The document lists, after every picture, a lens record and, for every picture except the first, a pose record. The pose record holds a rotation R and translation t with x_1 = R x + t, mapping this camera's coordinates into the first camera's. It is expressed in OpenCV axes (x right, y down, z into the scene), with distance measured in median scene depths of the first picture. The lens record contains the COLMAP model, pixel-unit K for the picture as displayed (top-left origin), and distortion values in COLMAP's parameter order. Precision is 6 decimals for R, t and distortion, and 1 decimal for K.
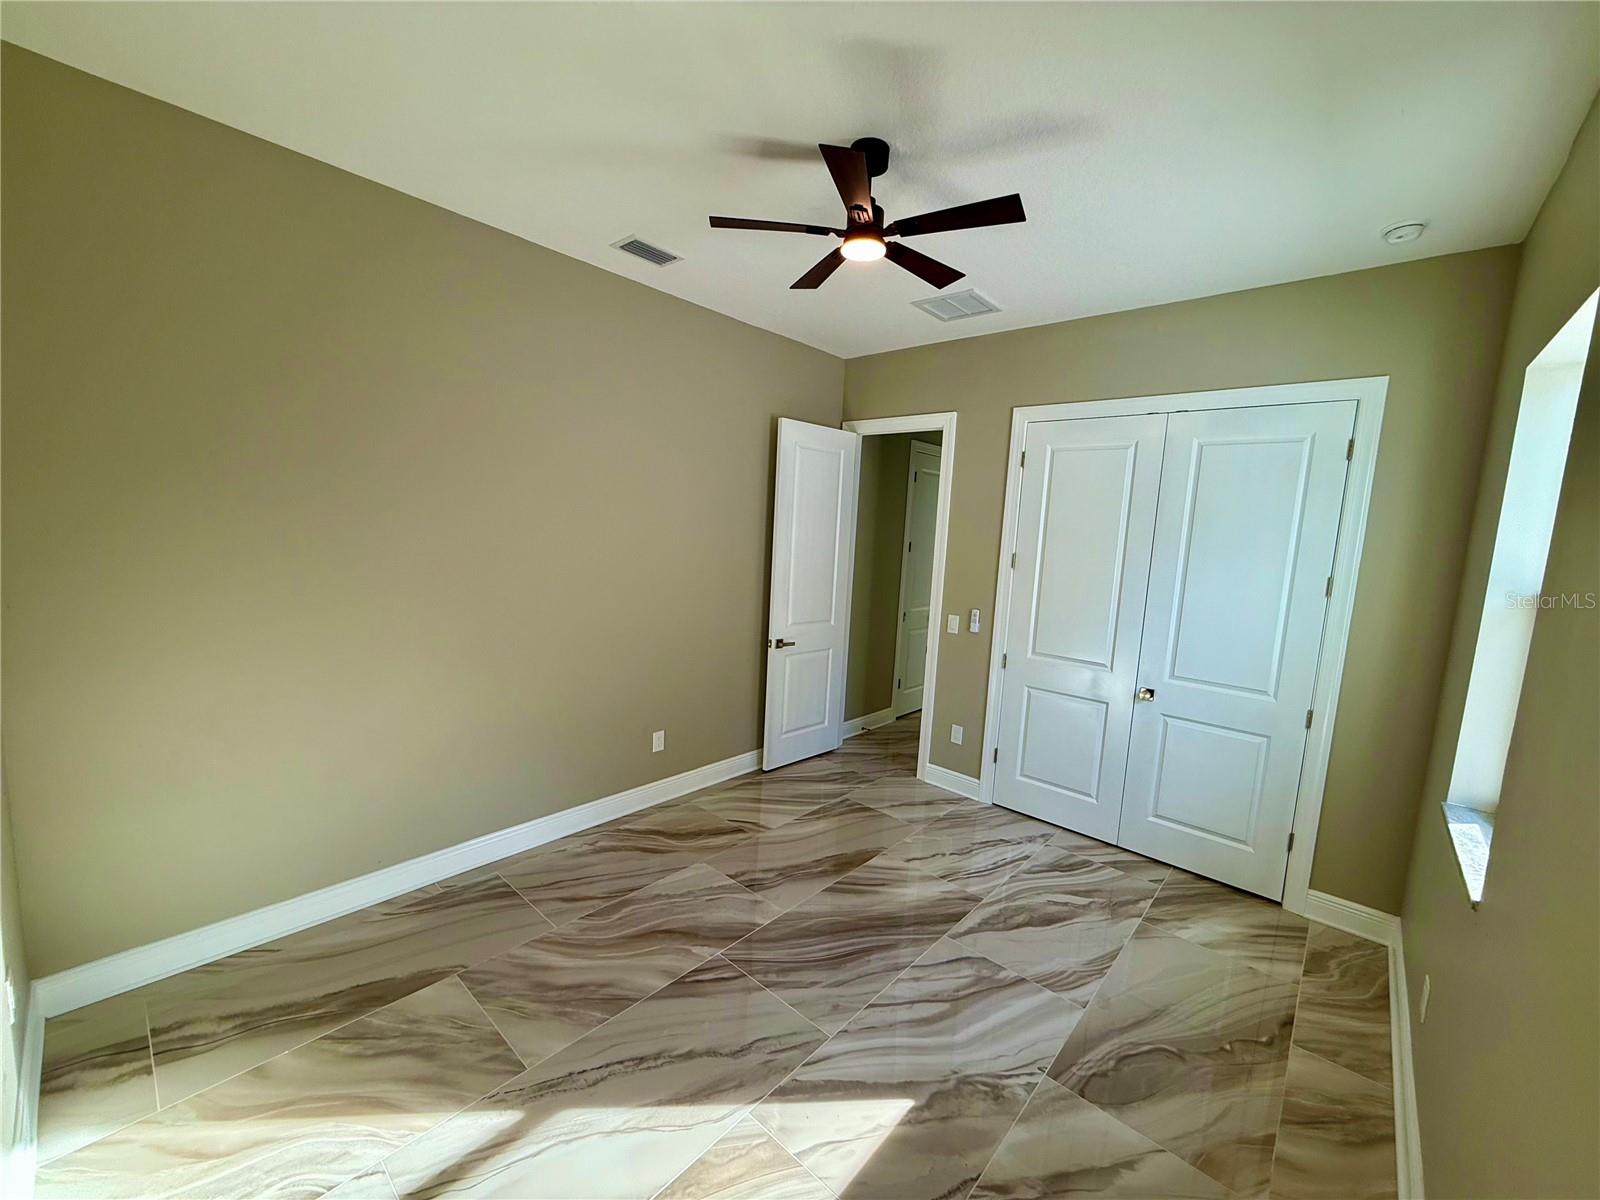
lens RADIAL K [[633.9, 0, 799.6], [0, 633.9, 606.2], [0, 0, 1]] dist [-0.000960, 0.000791]
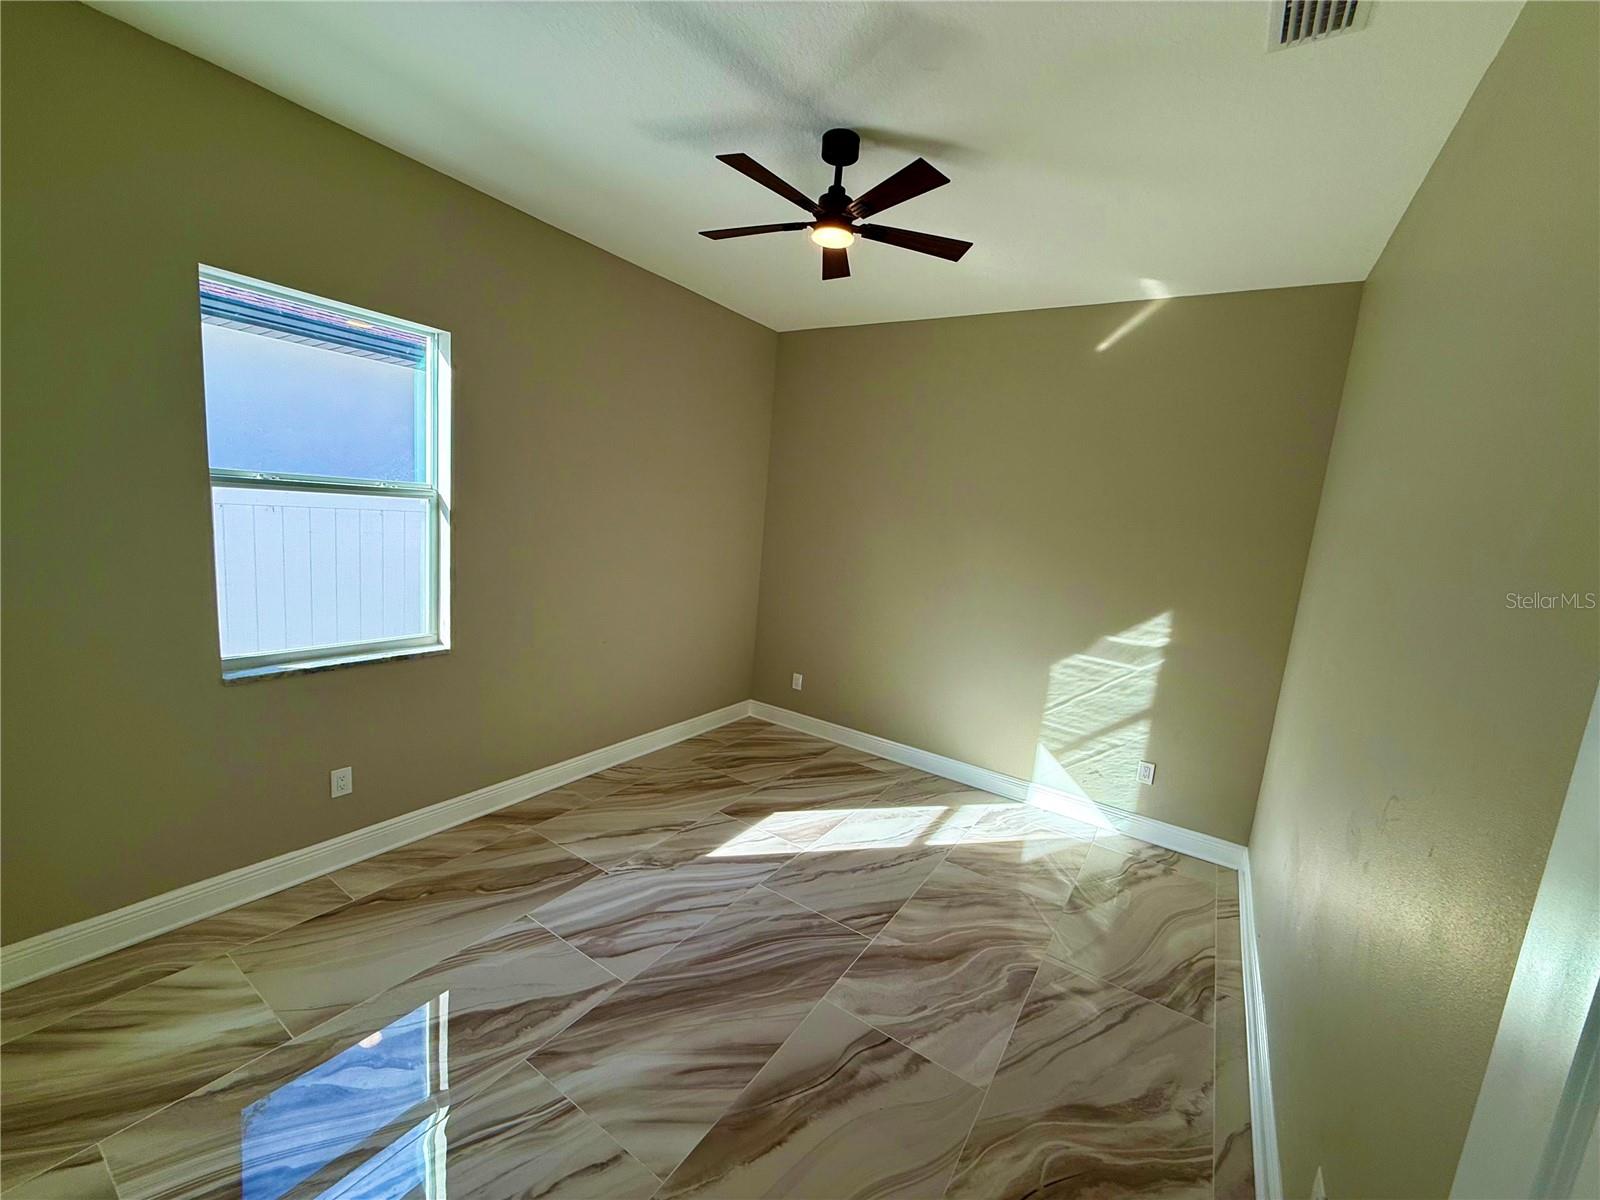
lens RADIAL K [[633.9, 0, 797.8], [0, 633.9, 603.2], [0, 0, 1]] dist [-0.000960, 0.000791]
pose [[-0.980323, -0.115490, -0.160091, 0.198720], [-0.155399, 0.951620, 0.265085, -0.196210], [0.121731, 0.284747, -0.950842, 1.665222]]
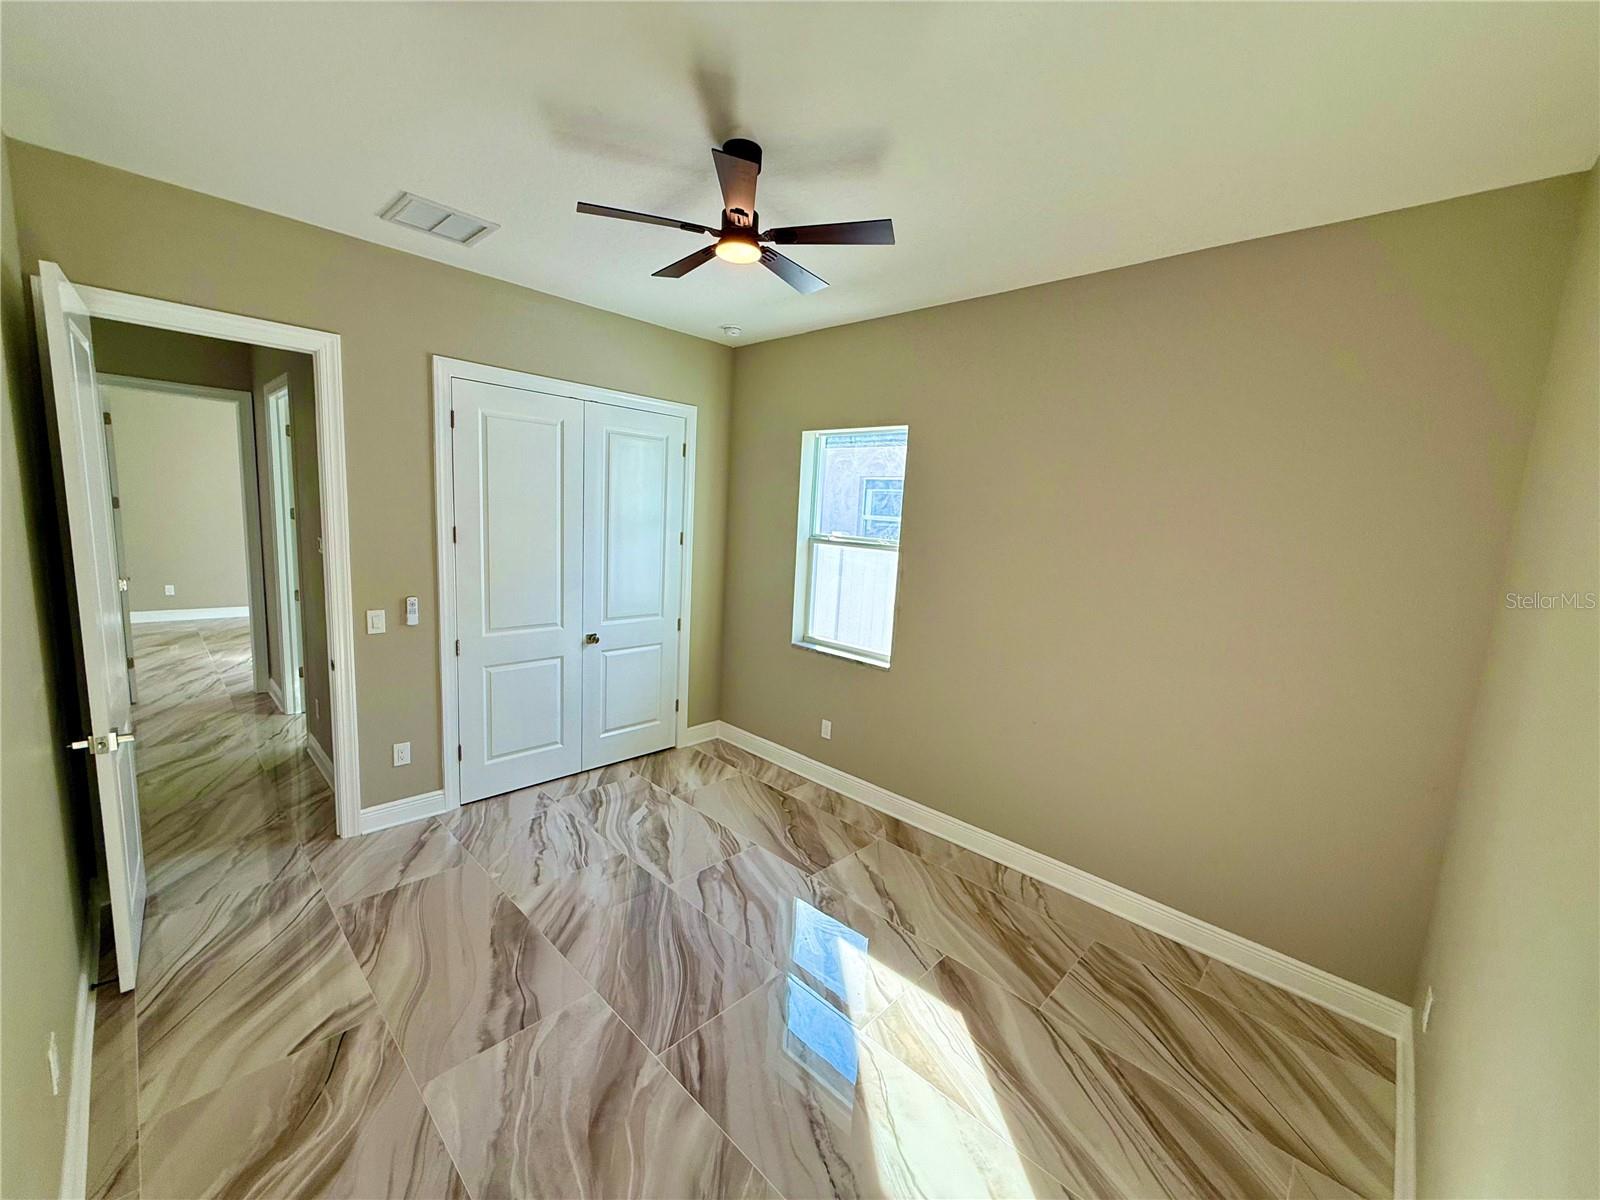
lens RADIAL K [[633.9, 0, 799.9], [0, 633.9, 604.2], [0, 0, 1]] dist [-0.000960, 0.000791]
pose [[0.036216, -0.195094, 0.980116, -0.753242], [0.073217, 0.978641, 0.192095, -0.157985], [-0.996658, 0.064805, 0.049726, 0.683364]]
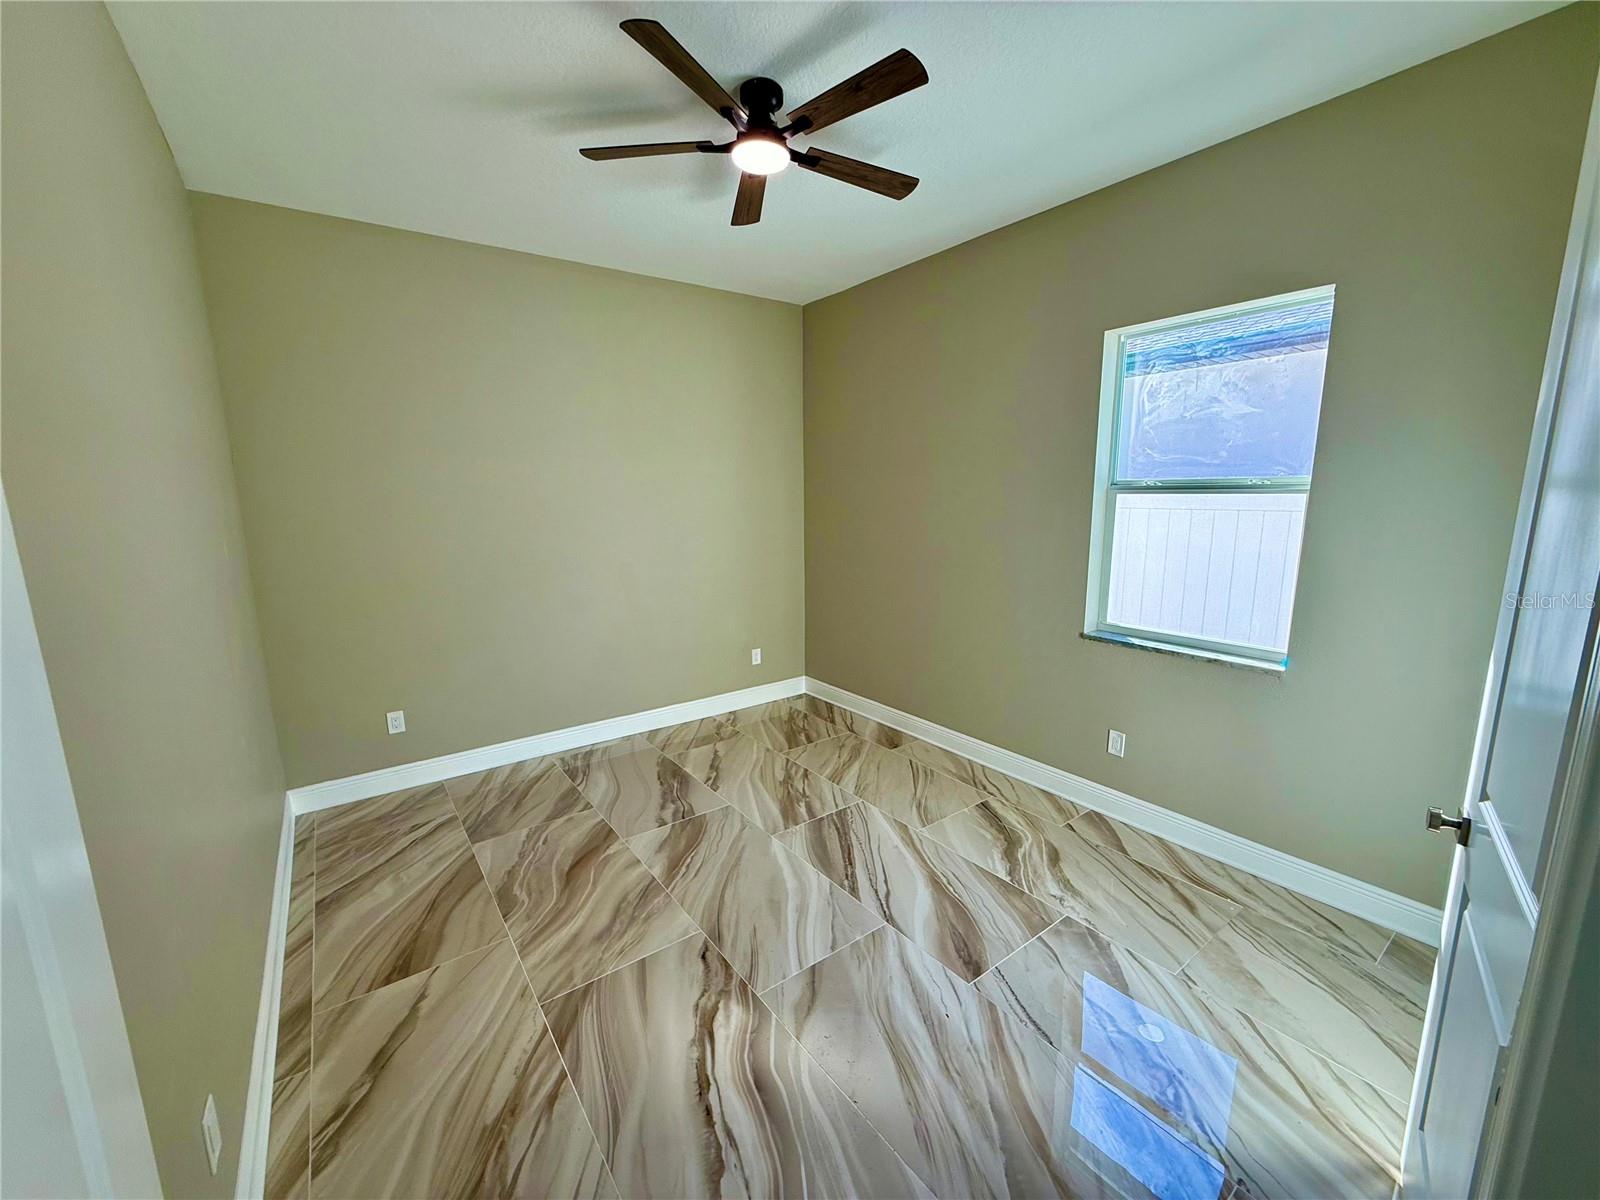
lens RADIAL K [[633.9, 0, 794.9], [0, 633.9, 597.7], [0, 0, 1]] dist [-0.000960, 0.000791]
pose [[0.202406, -0.230770, 0.951723, -0.999406], [0.157091, 0.966905, 0.201042, -0.065526], [-0.966620, 0.108815, 0.231959, 0.346269]]
